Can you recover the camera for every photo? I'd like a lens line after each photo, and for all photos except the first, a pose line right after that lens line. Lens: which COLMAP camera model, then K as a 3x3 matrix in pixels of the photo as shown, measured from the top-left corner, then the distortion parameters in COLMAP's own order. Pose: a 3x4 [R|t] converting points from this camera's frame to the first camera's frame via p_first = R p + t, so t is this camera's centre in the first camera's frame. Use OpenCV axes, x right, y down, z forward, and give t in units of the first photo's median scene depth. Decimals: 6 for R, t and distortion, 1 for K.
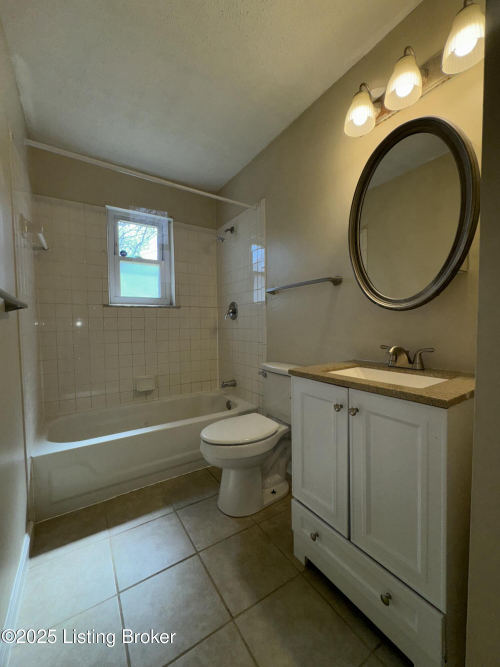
lens RADIAL K [[270.2, 0, 249.8], [0, 270.2, 334.6], [0, 0, 1]] dist [0.001769, 0.000372]
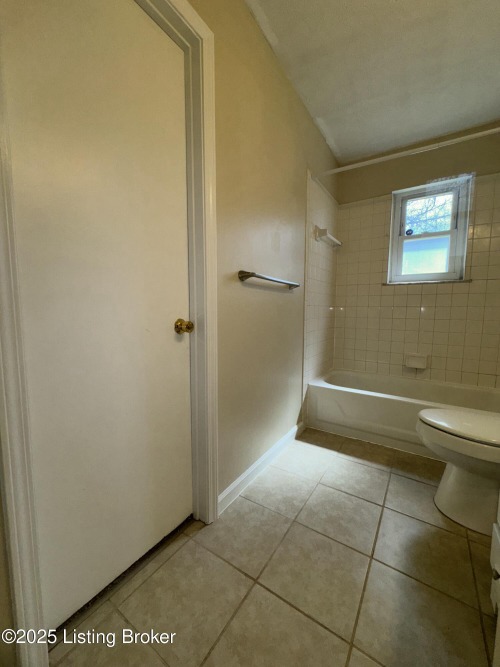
lens RADIAL K [[270.2, 0, 251.1], [0, 270.2, 333.5], [0, 0, 1]] dist [0.001769, 0.000372]
pose [[0.407773, 0.098849, -0.907717, 0.282475], [-0.052608, 0.995015, 0.084722, 0.030241], [0.911567, 0.013205, 0.410940, 0.036445]]
